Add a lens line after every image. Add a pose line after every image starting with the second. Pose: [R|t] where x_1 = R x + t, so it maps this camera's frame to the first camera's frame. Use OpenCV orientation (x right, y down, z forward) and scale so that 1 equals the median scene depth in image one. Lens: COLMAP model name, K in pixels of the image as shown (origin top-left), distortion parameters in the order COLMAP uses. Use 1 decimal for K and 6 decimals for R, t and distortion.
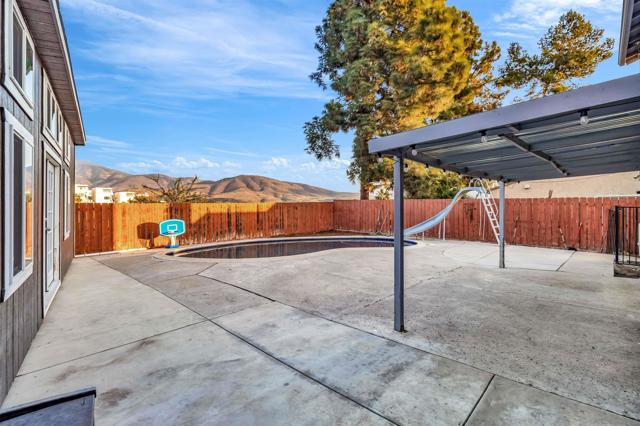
lens RADIAL K [[302.6, 0, 322.5], [0, 302.6, 204.1], [0, 0, 1]] dist [-0.000183, -0.000258]
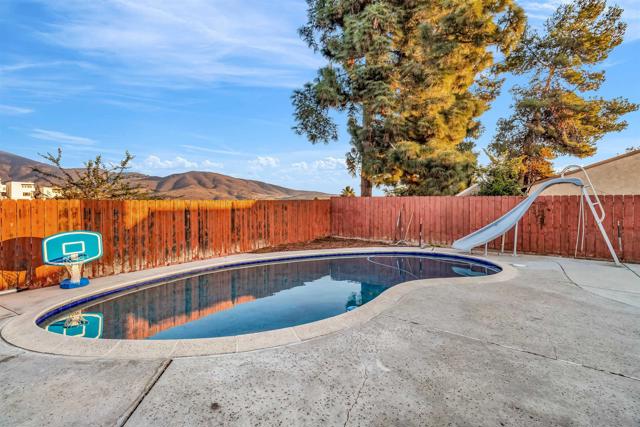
lens RADIAL K [[302.6, 0, 322.5], [0, 302.6, 204.6], [0, 0, 1]] dist [-0.000183, -0.000258]
pose [[0.989478, 0.001529, 0.144678, -0.093090], [-0.002625, 0.999969, 0.007384, 0.000160], [-0.144662, -0.007686, 0.989451, 0.261580]]
